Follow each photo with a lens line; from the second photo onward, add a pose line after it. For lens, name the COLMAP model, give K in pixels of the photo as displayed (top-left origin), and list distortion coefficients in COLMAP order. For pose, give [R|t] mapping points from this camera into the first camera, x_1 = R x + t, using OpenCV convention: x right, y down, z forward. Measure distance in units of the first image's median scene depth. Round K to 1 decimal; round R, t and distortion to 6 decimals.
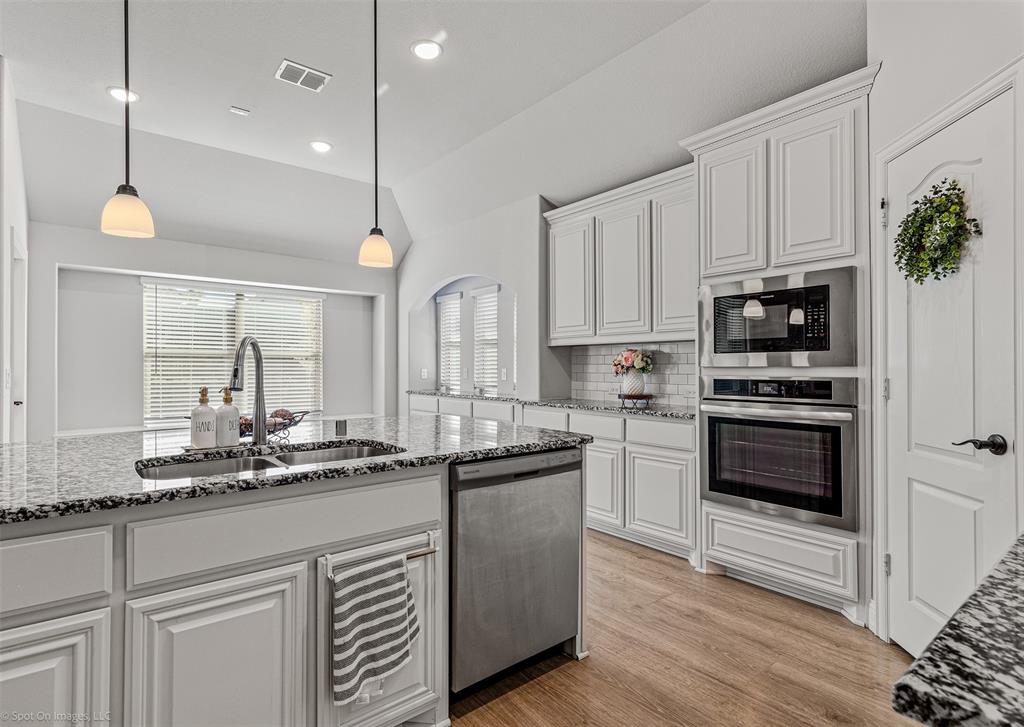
lens RADIAL K [[529.3, 0, 487.0], [0, 529.3, 362.5], [0, 0, 1]] dist [0.014709, 0.000603]
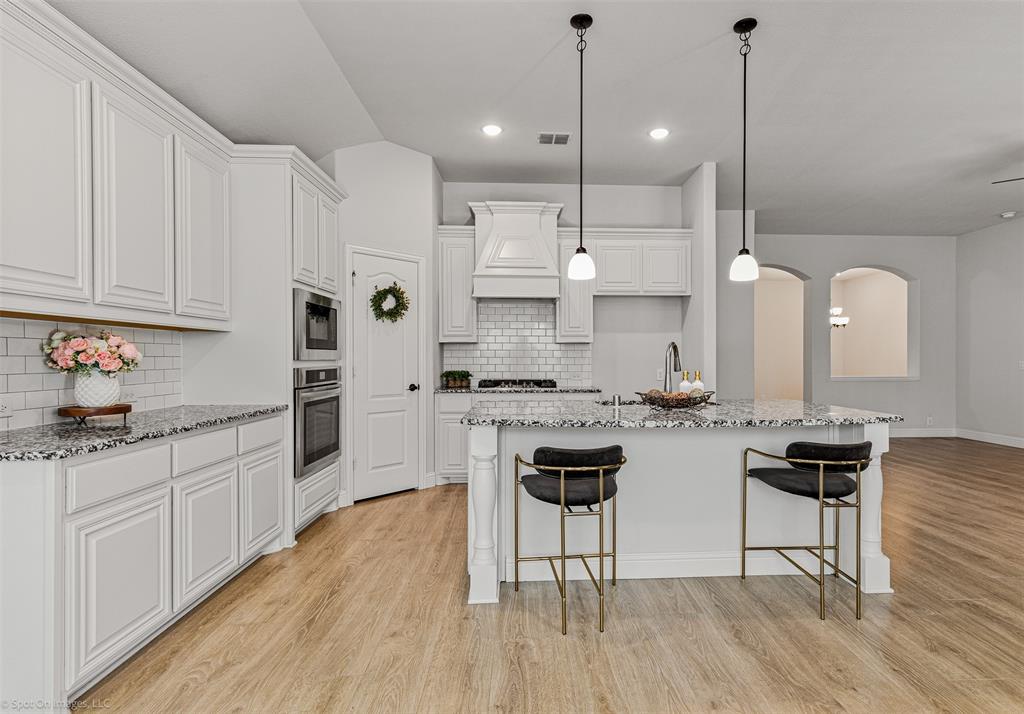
lens RADIAL K [[507.2, 0, 545.6], [0, 507.2, 358.8], [0, 0, 1]] dist [0.006957, 0.001059]
pose [[-0.824489, 0.003728, 0.565866, -0.621836], [-0.000202, 0.999976, -0.006883, 0.011894], [-0.565878, -0.005789, -0.824469, 1.555326]]
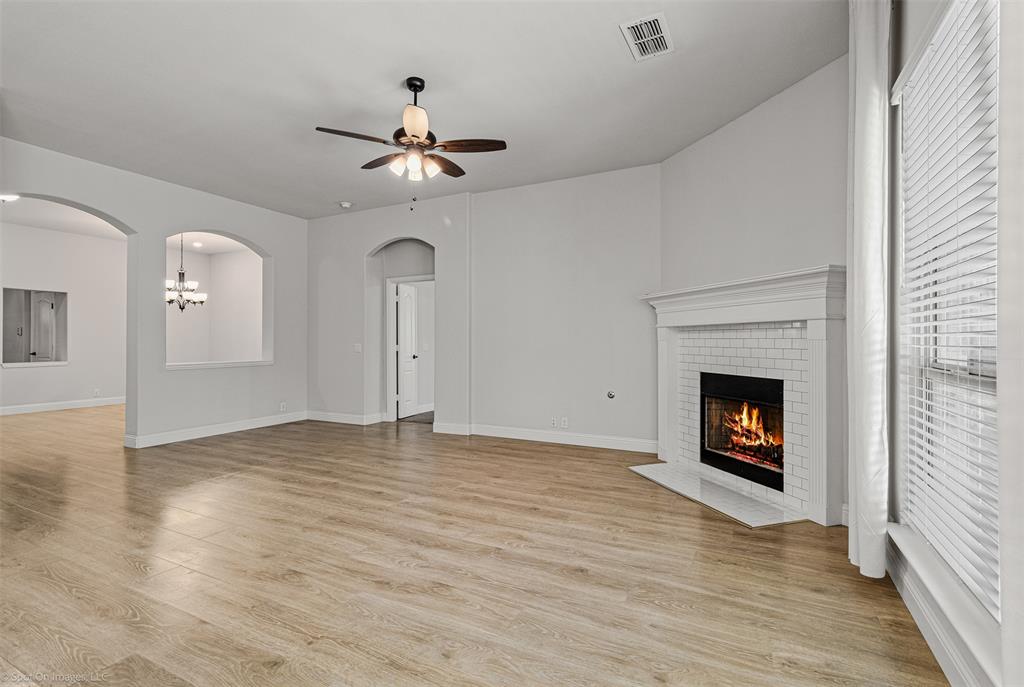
lens RADIAL K [[474.0, 0, 513.6], [0, 474.0, 342.5], [0, 0, 1]] dist [0.003378, 0.000780]
pose [[-0.901037, 0.004082, -0.433724, -0.766730], [0.004876, 0.999988, -0.000719, 0.005751], [0.433715, -0.002763, -0.901046, 0.911603]]
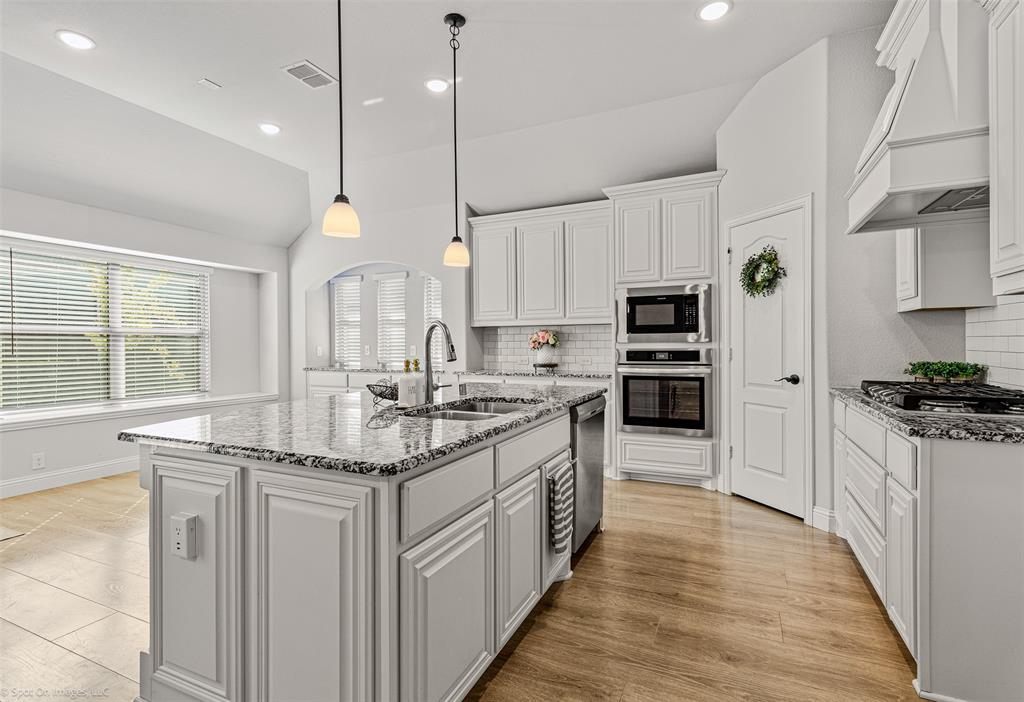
lens RADIAL K [[507.2, 0, 511.8], [0, 507.2, 344.8], [0, 0, 1]] dist [0.006957, 0.001059]
pose [[0.885471, -0.006222, 0.464653, -0.511708], [0.001897, 0.999950, 0.009775, -0.000723], [-0.464690, -0.007774, 0.885439, -0.123931]]
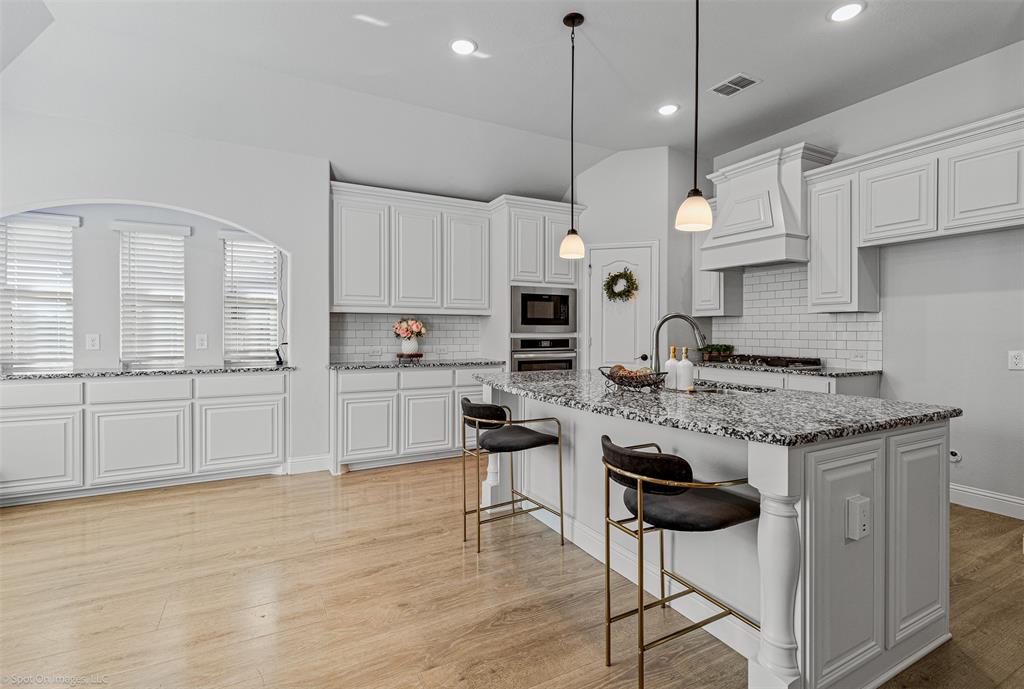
lens RADIAL K [[474.0, 0, 517.3], [0, 474.0, 334.2], [0, 0, 1]] dist [0.003378, 0.000780]
pose [[0.145894, -0.001711, 0.989299, -1.080544], [-0.009583, 0.999949, 0.003142, 0.007827], [-0.989254, -0.009939, 0.145870, 0.747112]]
